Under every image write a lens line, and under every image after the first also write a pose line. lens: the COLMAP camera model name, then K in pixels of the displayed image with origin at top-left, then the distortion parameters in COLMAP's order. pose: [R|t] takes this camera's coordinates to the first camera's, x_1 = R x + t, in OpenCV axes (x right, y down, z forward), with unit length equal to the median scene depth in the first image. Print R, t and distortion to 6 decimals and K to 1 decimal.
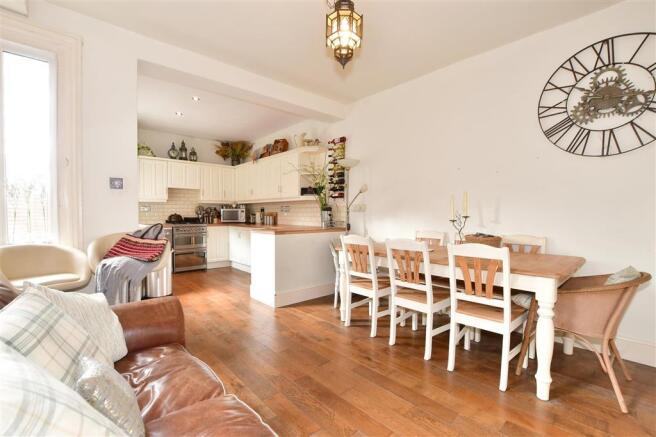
lens RADIAL K [[293.3, 0, 330.8], [0, 293.3, 220.8], [0, 0, 1]] dist [-0.017469, -0.000060]
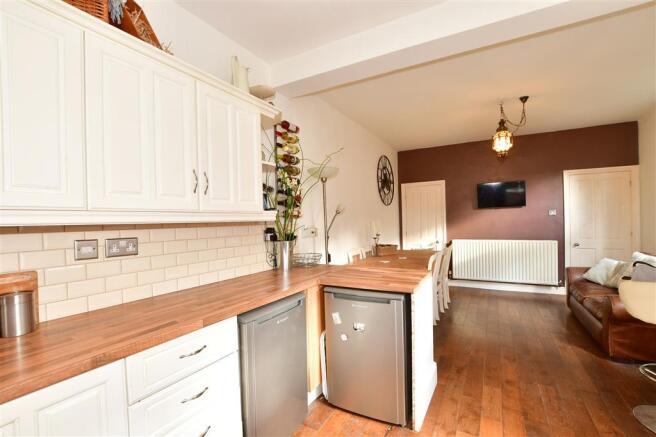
lens RADIAL K [[293.3, 0, 330.8], [0, 293.3, 220.8], [0, 0, 1]] dist [-0.017469, -0.000060]
pose [[-0.320259, 0.005397, 0.947315, -0.456606], [0.046566, 0.998865, 0.010052, -0.057434], [-0.946185, 0.047332, -0.320146, 0.865470]]
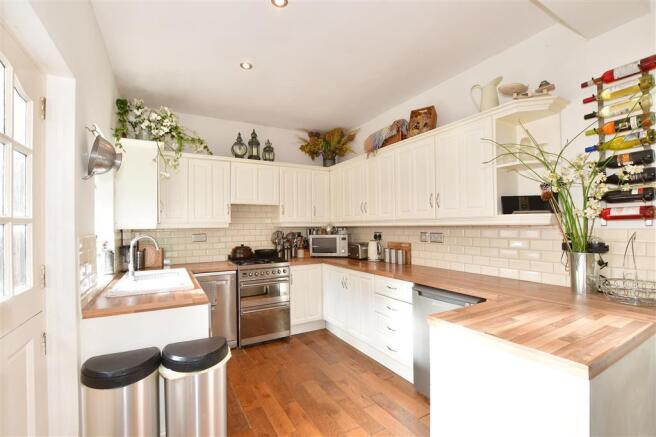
lens RADIAL K [[293.3, 0, 330.8], [0, 293.3, 220.8], [0, 0, 1]] dist [-0.017469, -0.000060]
pose [[0.977441, -0.015791, -0.210617, -0.214258], [0.007088, 0.999092, -0.042014, -0.048730], [0.211089, 0.039573, 0.976665, 0.426045]]
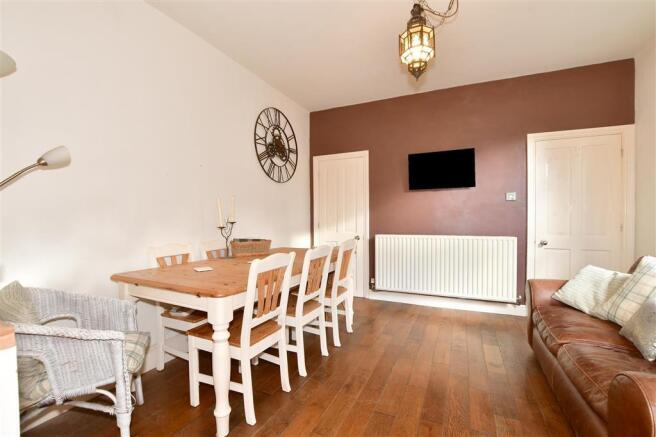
lens RADIAL K [[289.5, 0, 328.0], [0, 289.5, 218.5], [0, 0, 1]] dist [-0.023460, -0.000089]
pose [[-0.382706, -0.002594, 0.923867, -0.249209], [0.027424, 0.999524, 0.014166, -0.015655], [-0.923463, 0.030757, -0.382453, 0.537166]]
